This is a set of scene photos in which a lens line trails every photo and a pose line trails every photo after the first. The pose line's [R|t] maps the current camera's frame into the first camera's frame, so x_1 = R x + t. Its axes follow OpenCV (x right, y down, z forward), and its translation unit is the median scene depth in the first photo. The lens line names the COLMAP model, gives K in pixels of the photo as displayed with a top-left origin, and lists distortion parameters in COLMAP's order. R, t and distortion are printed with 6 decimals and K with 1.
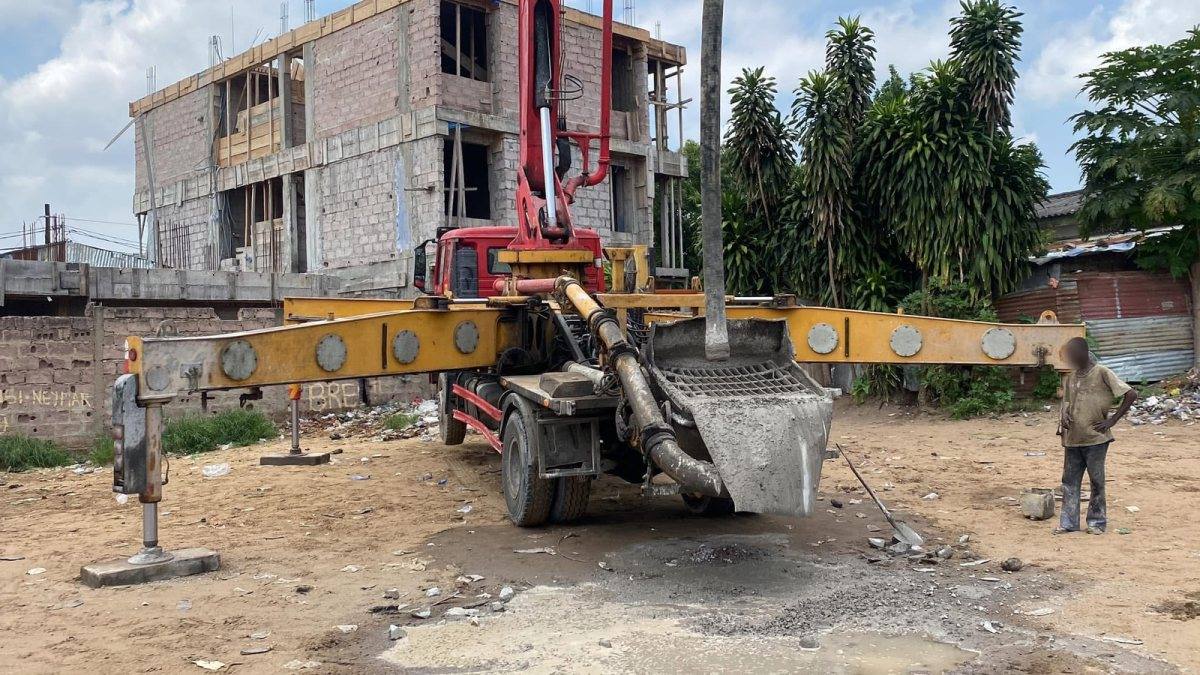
lens RADIAL K [[1097.5, 0, 600.6], [0, 1097.5, 321.2], [0, 0, 1]] dist [0.145725, -0.449646]
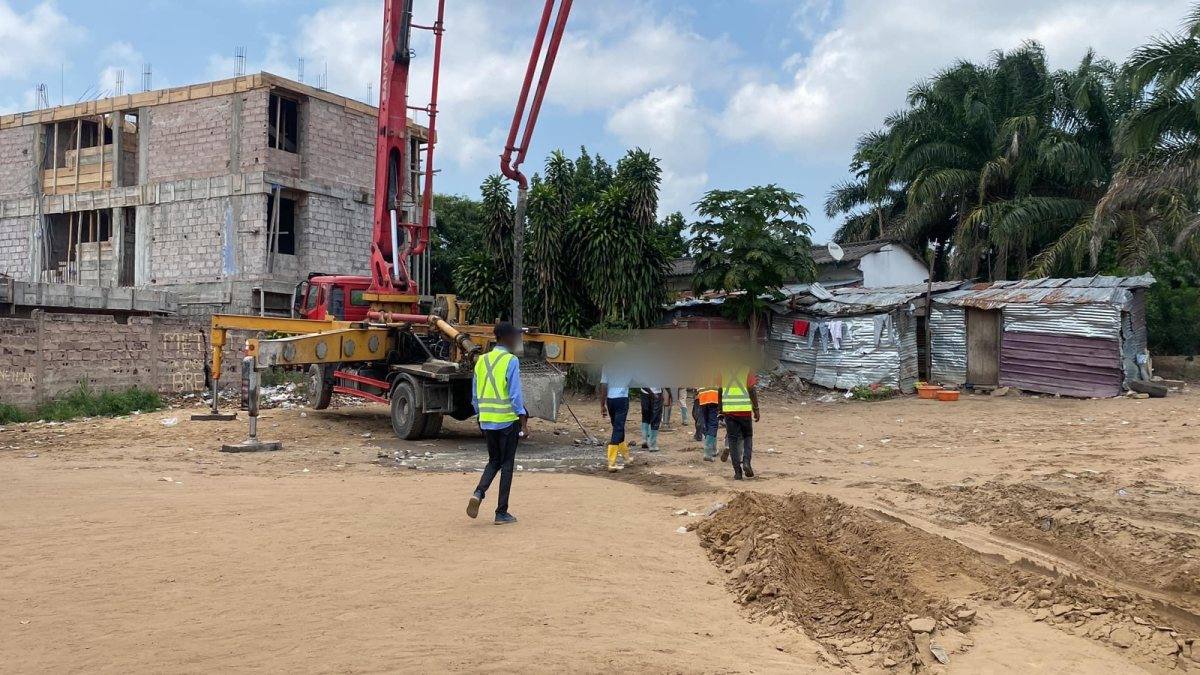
lens RADIAL K [[1097.5, 0, 600.6], [0, 1097.5, 321.2], [0, 0, 1]] dist [0.145725, -0.449646]
pose [[0.958683, 0.039505, 0.281720, -0.127376], [-0.036322, 0.999204, -0.016514, -0.003314], [-0.282148, 0.005599, 0.959354, -0.425089]]
